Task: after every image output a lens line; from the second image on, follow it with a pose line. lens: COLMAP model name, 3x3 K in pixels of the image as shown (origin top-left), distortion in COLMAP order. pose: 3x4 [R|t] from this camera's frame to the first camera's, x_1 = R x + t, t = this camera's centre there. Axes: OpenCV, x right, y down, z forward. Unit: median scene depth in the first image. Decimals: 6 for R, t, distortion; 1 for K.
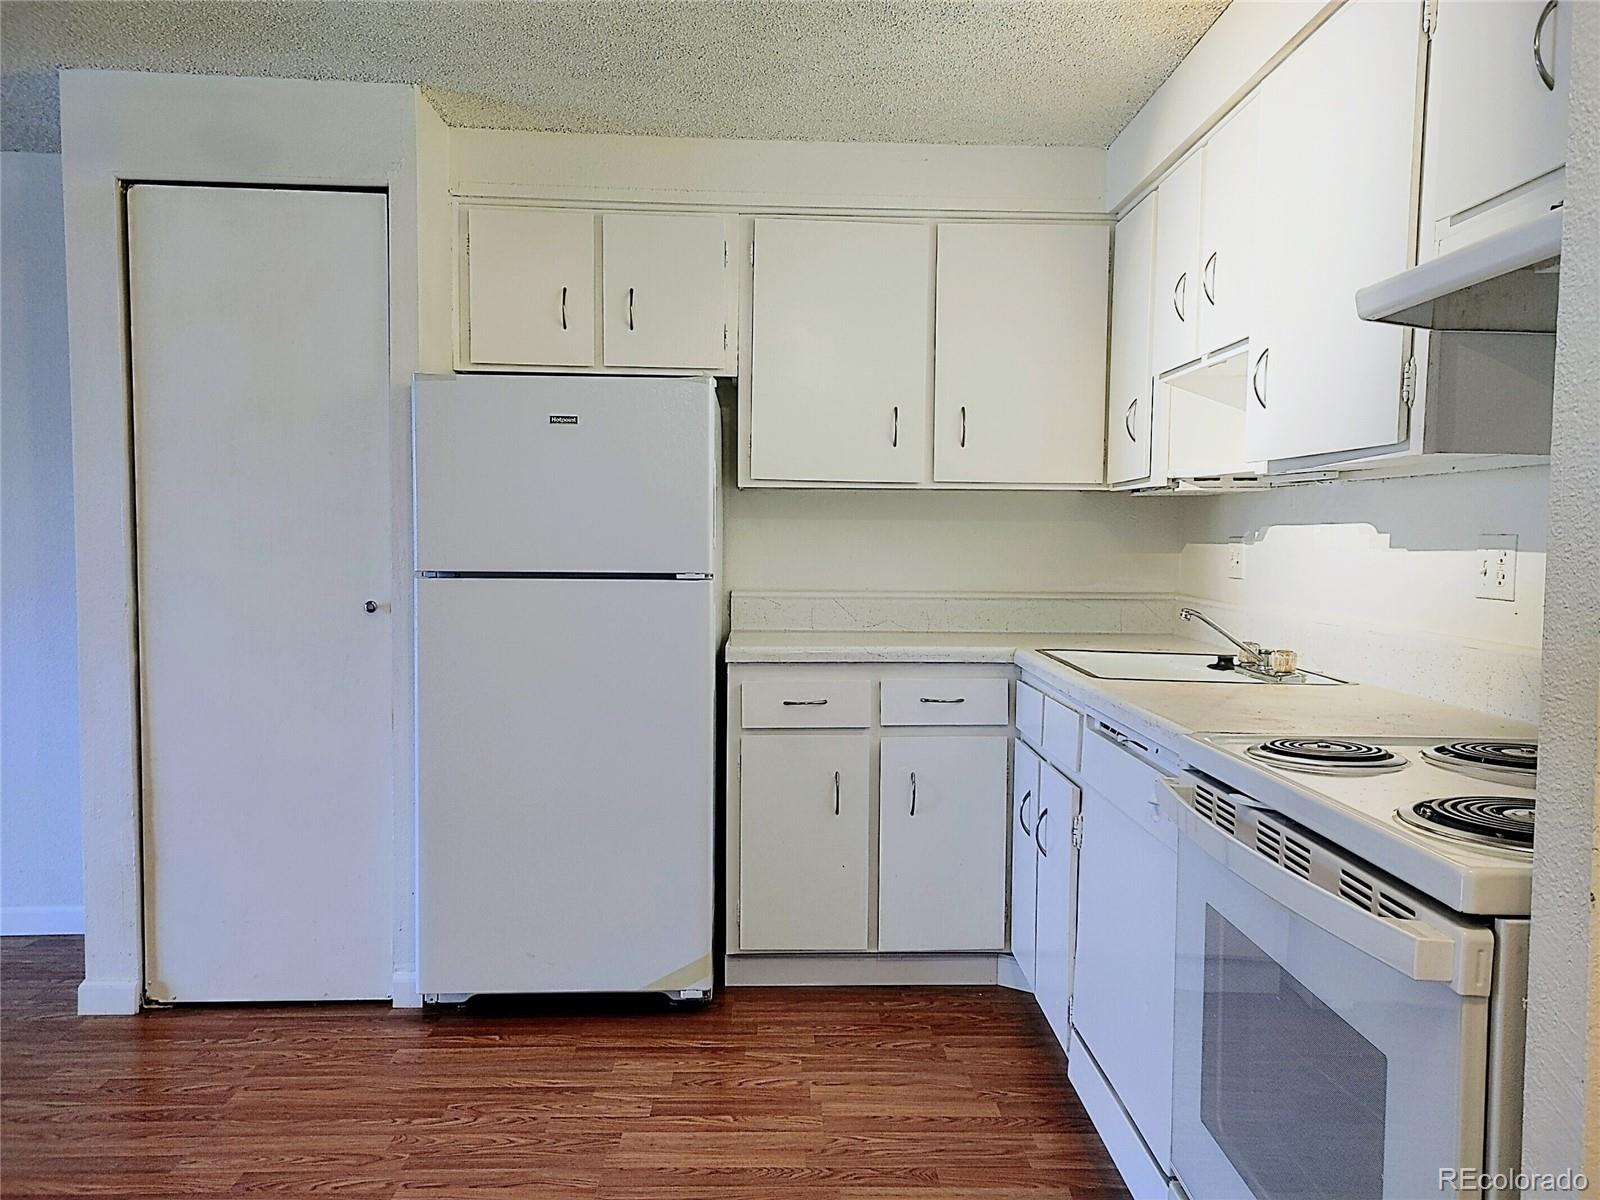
lens RADIAL K [[1223.3, 0, 803.3], [0, 1223.3, 603.7], [0, 0, 1]] dist [0.046366, -0.014869]
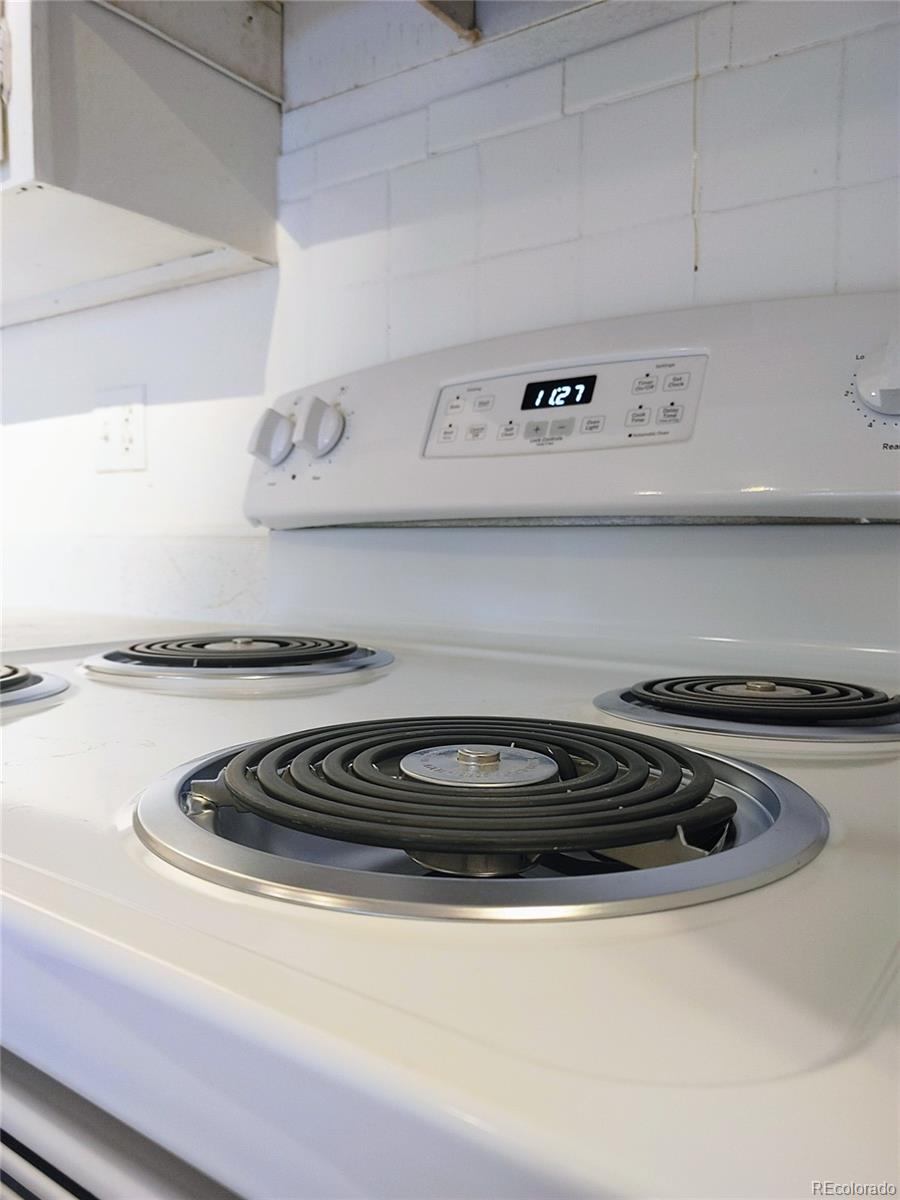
lens RADIAL K [[917.5, 0, 452.4], [0, 917.5, 608.7], [0, 0, 1]] dist [0.046366, -0.014869]
pose [[0.593750, -0.070777, 0.801531, 0.156930], [0.046191, 0.997479, 0.053863, 0.047326], [-0.803322, 0.005043, 0.595523, 0.367076]]
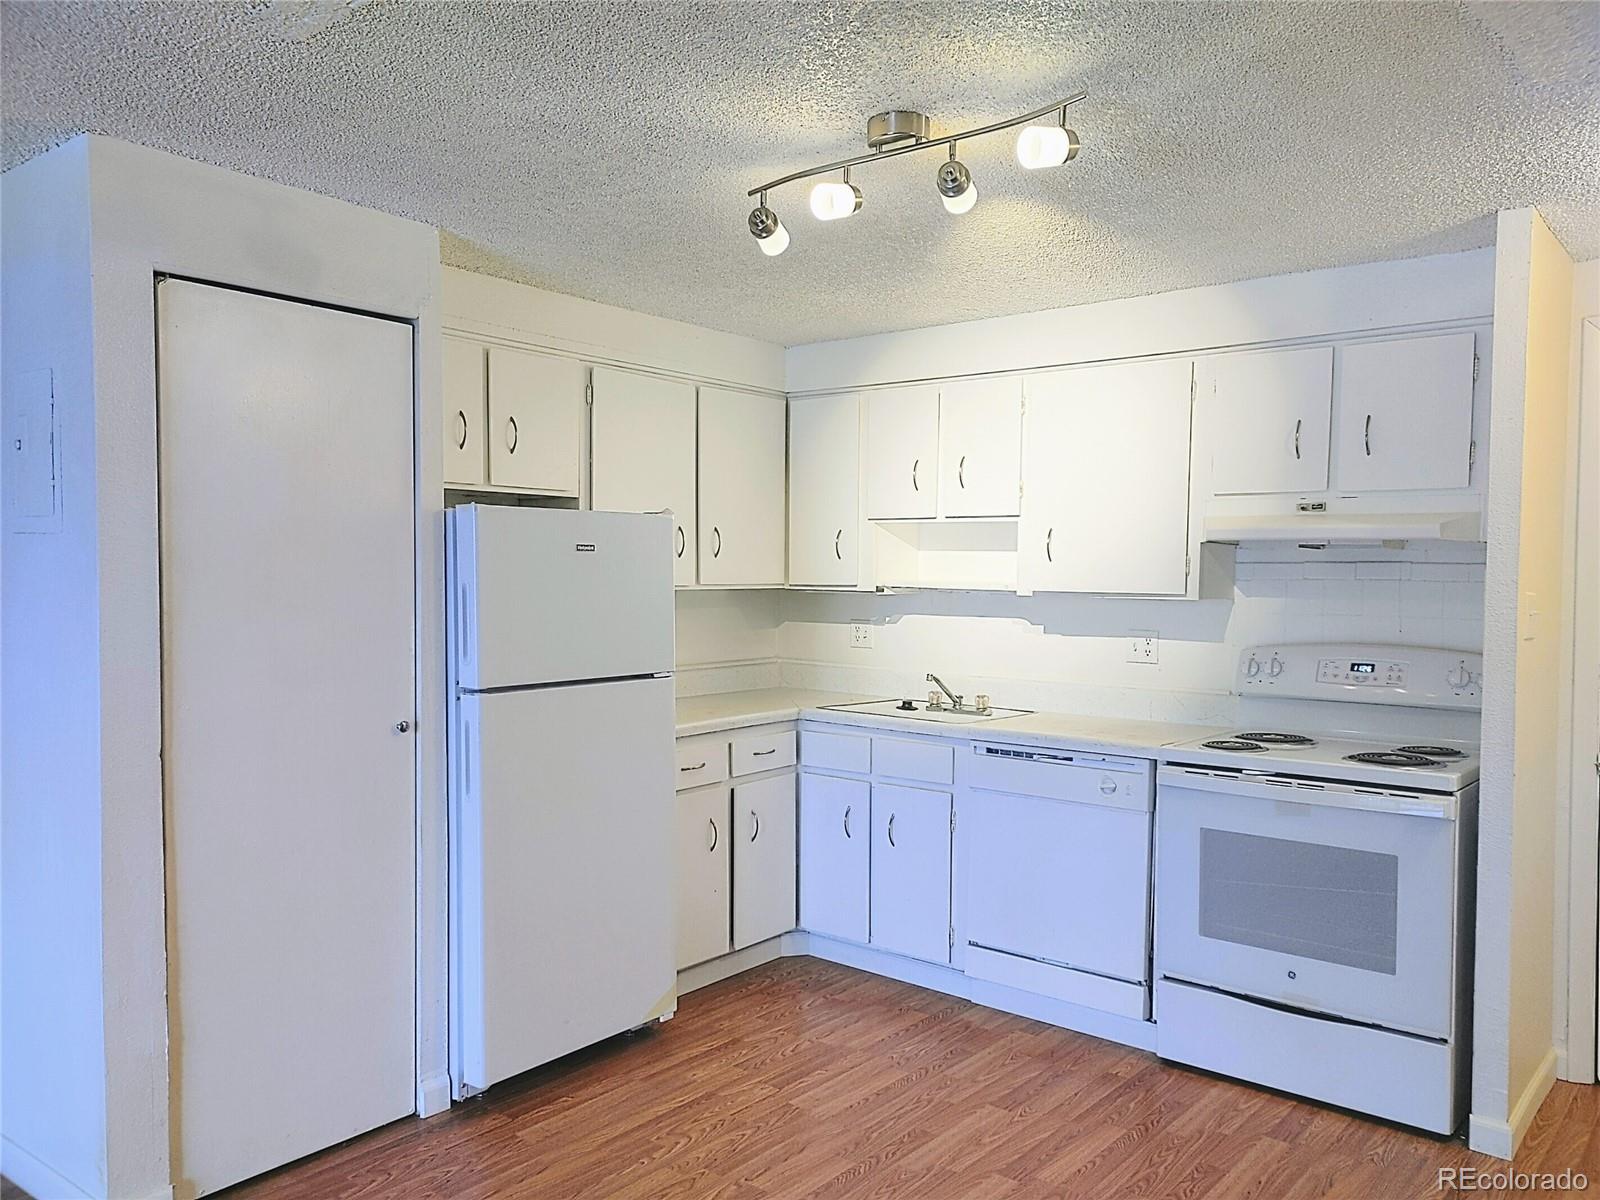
lens RADIAL K [[1223.3, 0, 807.6], [0, 1223.3, 610.8], [0, 0, 1]] dist [0.046366, -0.014869]
pose [[0.654142, -0.032436, 0.755676, -0.970518], [0.041438, 0.999116, 0.007015, -0.093517], [-0.755236, 0.026725, 0.654908, 0.090117]]
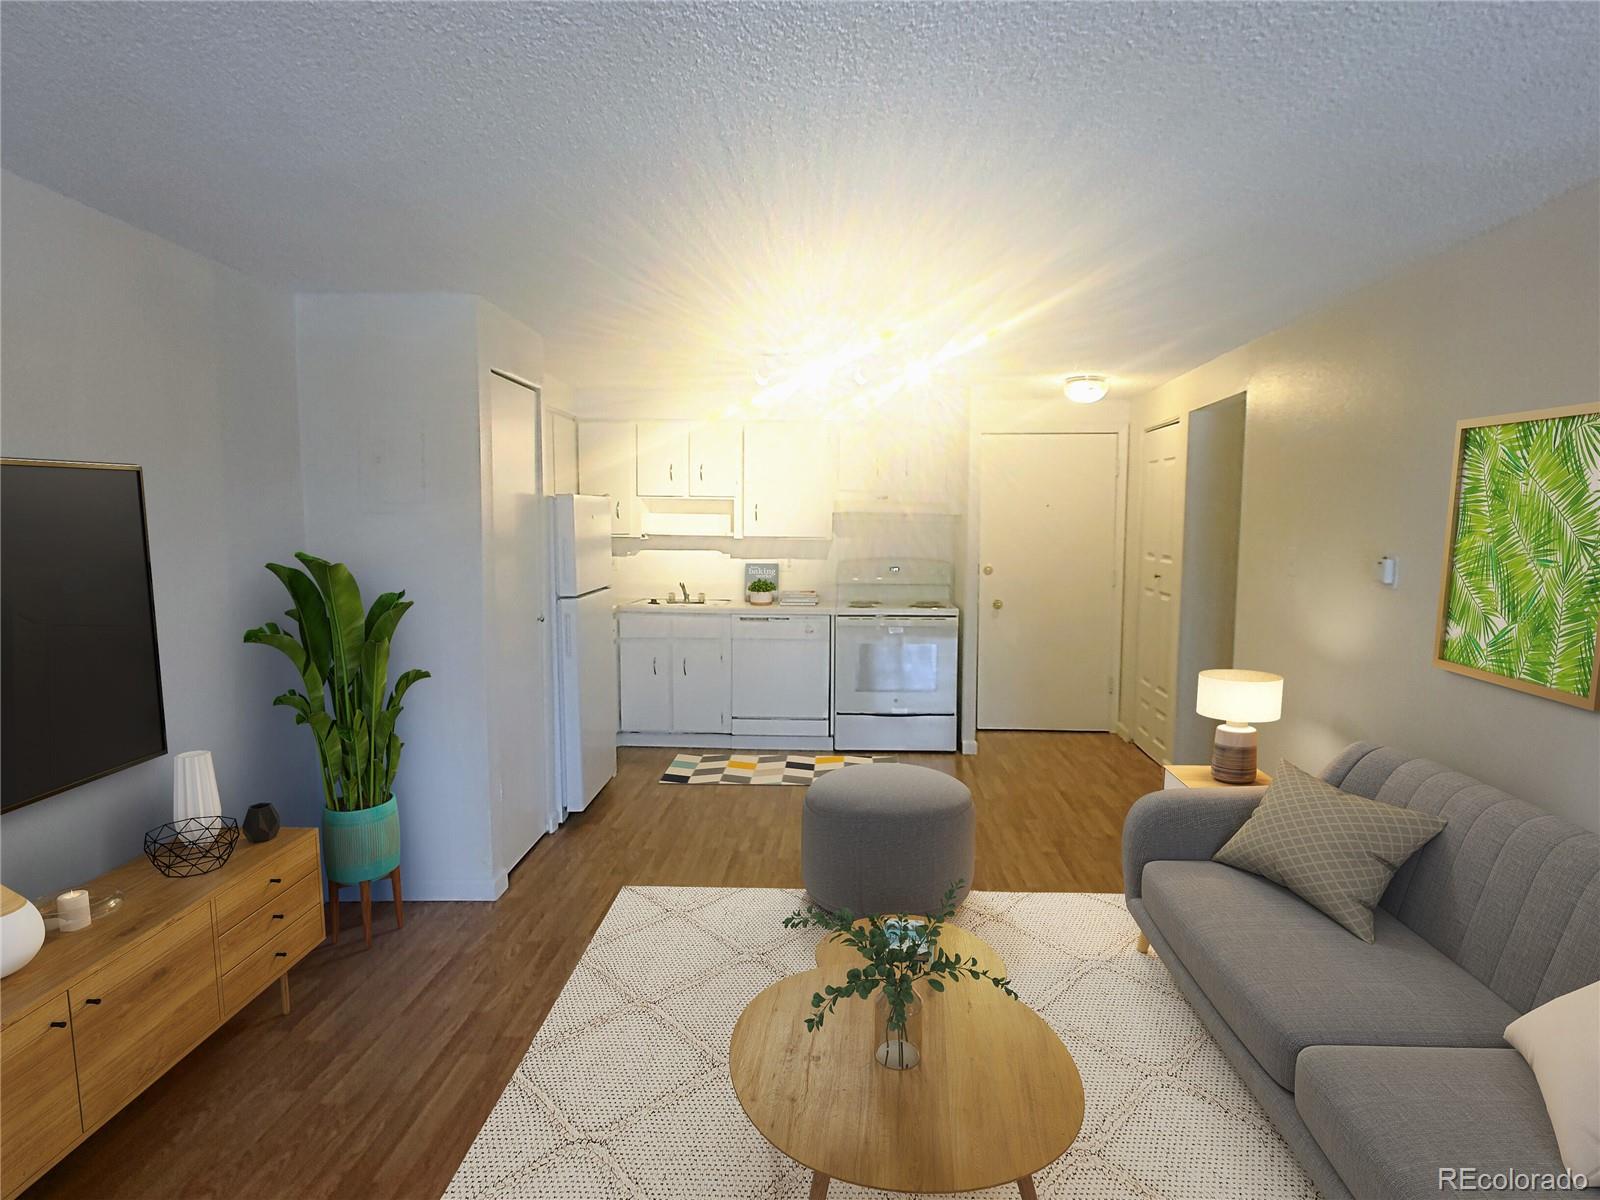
lens RADIAL K [[961.6, 0, 799.2], [0, 961.6, 598.4], [0, 0, 1]] dist [-0.001334, -0.000203]
pose [[0.058194, -0.098491, 0.993435, -1.890018], [0.047120, 0.994283, 0.095815, -0.159983], [-0.997193, 0.041234, 0.062502, 0.581605]]
